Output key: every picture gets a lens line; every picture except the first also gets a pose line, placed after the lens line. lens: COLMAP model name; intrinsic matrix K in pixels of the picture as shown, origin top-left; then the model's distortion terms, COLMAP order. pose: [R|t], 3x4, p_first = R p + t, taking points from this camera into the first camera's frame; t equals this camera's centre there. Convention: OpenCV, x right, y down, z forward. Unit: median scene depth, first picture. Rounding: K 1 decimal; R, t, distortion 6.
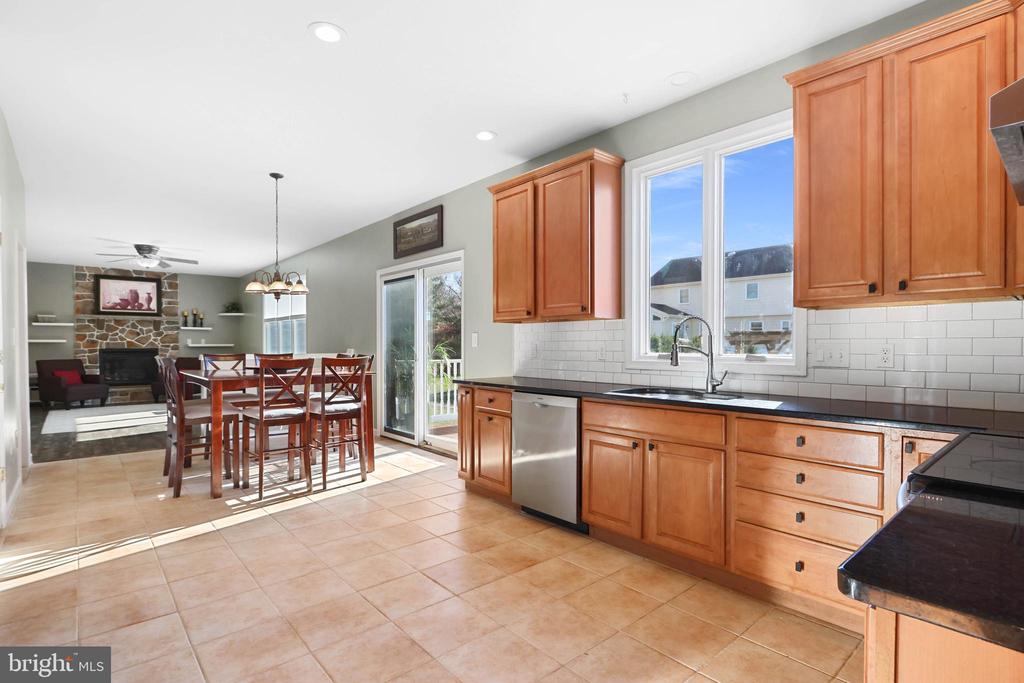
lens RADIAL K [[504.9, 0, 509.9], [0, 504.9, 356.0], [0, 0, 1]] dist [-0.016461, -0.000635]
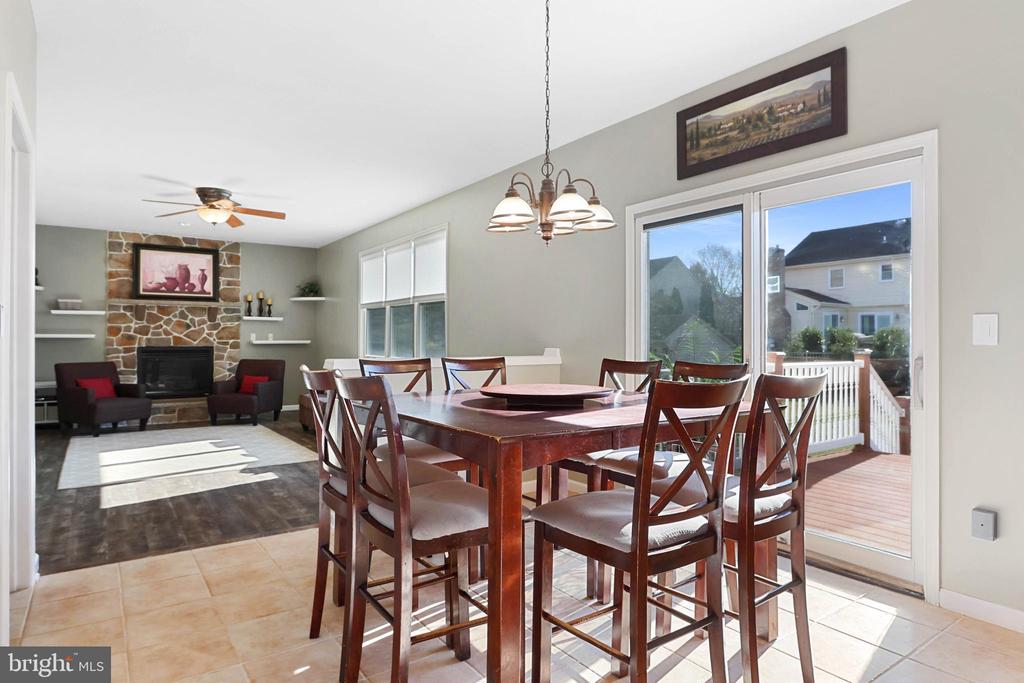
lens RADIAL K [[592.6, 0, 512.0], [0, 592.6, 341.5], [0, 0, 1]] dist [-0.017852, 0.000706]
pose [[0.994612, 0.000030, -0.103665, -0.209514], [-0.002407, 0.999737, -0.022803, -0.004469], [0.103637, 0.022930, 0.994351, 0.225798]]
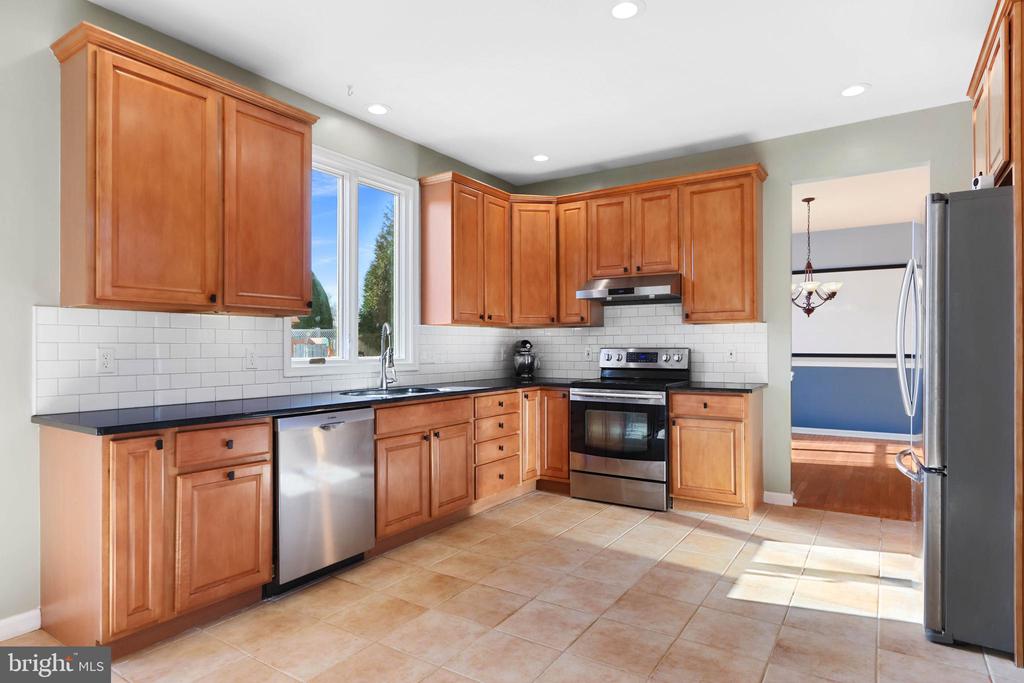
lens RADIAL K [[569.2, 0, 509.8], [0, 569.2, 347.7], [0, 0, 1]] dist [-0.015084, 0.000606]
pose [[-0.273694, 0.001979, 0.961815, -0.285054], [0.023452, 0.999714, 0.004617, -0.006996], [-0.961531, 0.023820, -0.273662, 0.324326]]
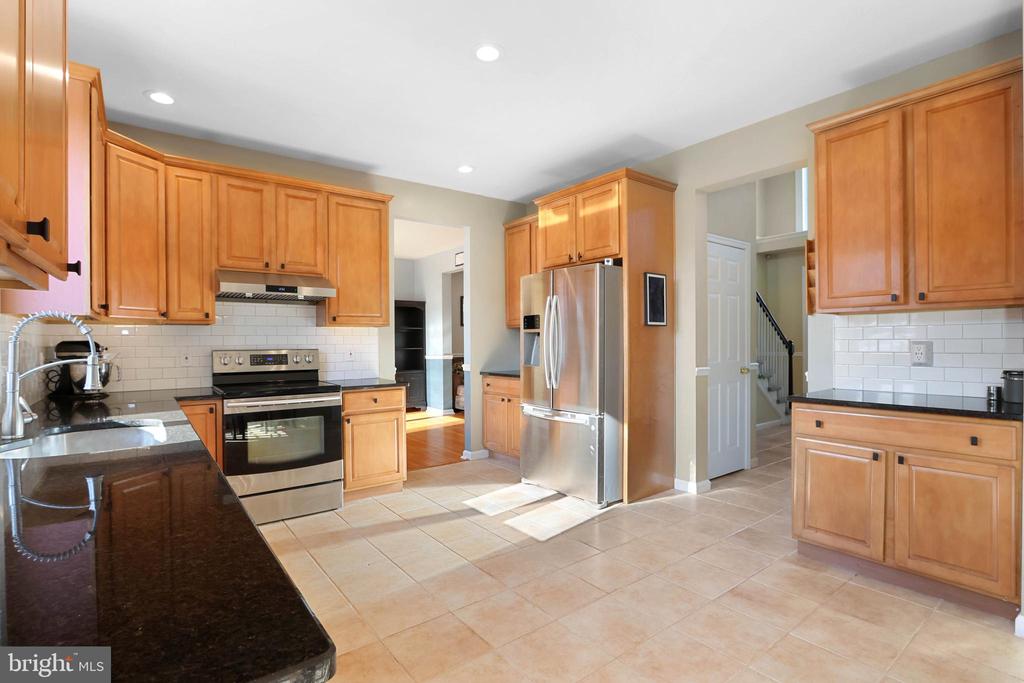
lens RADIAL K [[492.4, 0, 508.9], [0, 492.4, 348.0], [0, 0, 1]] dist [-0.015271, -0.000121]
pose [[-0.997623, 0.006919, 0.068566, -0.068967], [0.009262, 0.999382, 0.033913, -0.014875], [-0.068289, 0.034467, -0.997070, 0.462438]]
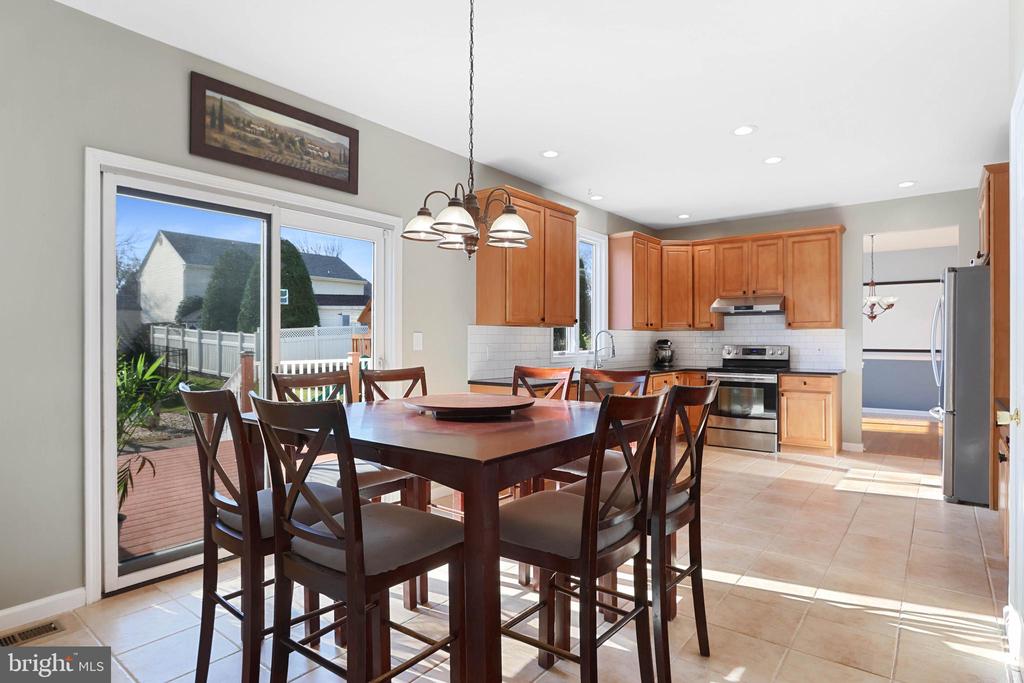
lens RADIAL K [[545.6, 0, 512.0], [0, 545.6, 341.5], [0, 0, 1]] dist [-0.018761, -0.000223]
pose [[-0.186575, -0.000466, 0.982441, -0.457875], [0.021153, 0.999766, 0.004492, -0.016018], [-0.982213, 0.021620, -0.186521, 0.505389]]
